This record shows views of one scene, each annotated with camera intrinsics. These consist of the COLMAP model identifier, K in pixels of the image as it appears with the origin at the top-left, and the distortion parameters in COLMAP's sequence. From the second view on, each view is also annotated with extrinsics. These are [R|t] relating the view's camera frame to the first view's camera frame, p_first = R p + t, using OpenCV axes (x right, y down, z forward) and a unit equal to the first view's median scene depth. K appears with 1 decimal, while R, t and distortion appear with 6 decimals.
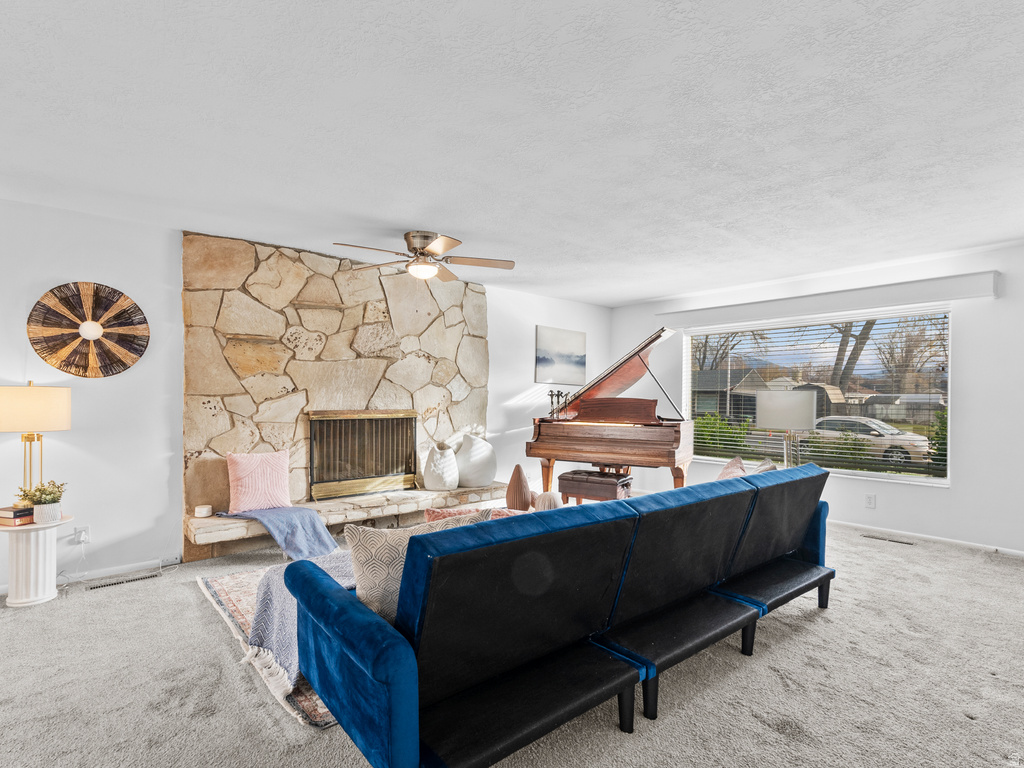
lens RADIAL K [[532.2, 0, 514.1], [0, 532.2, 393.3], [0, 0, 1]] dist [-0.005117, 0.004514]
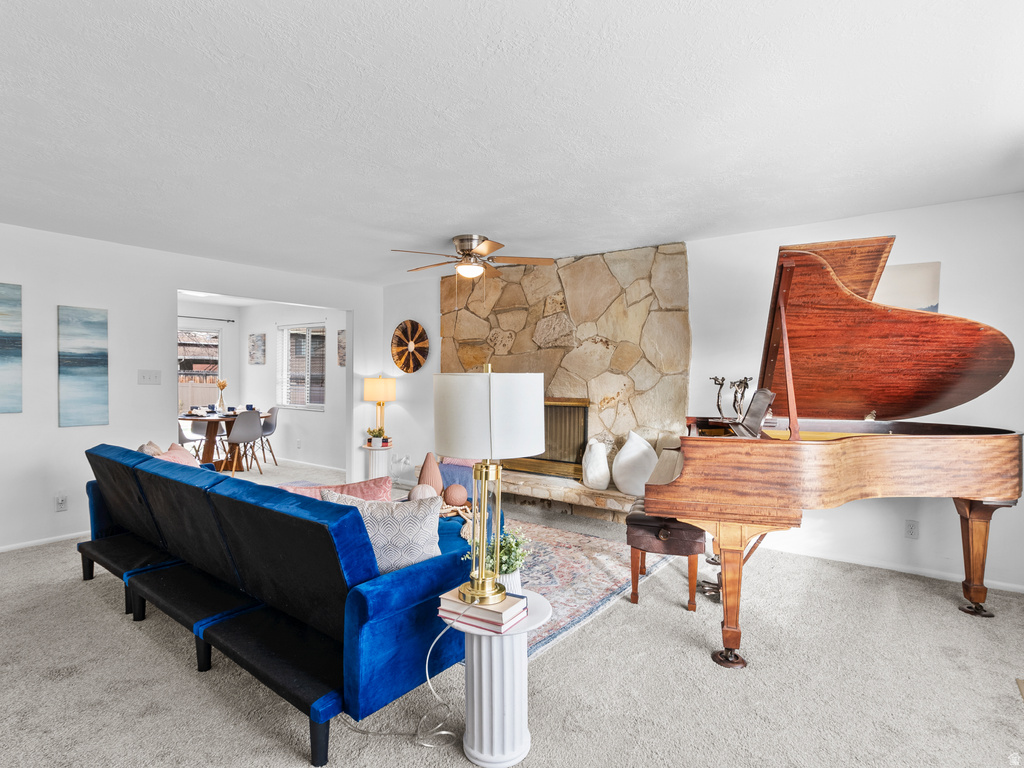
lens RADIAL K [[532.2, 0, 510.9], [0, 532.2, 380.4], [0, 0, 1]] dist [-0.005117, 0.004514]
pose [[0.224943, -0.004997, -0.974359, 0.774537], [-0.001170, 0.999985, -0.005398, 0.003613], [0.974371, 0.002354, 0.224934, 0.703248]]
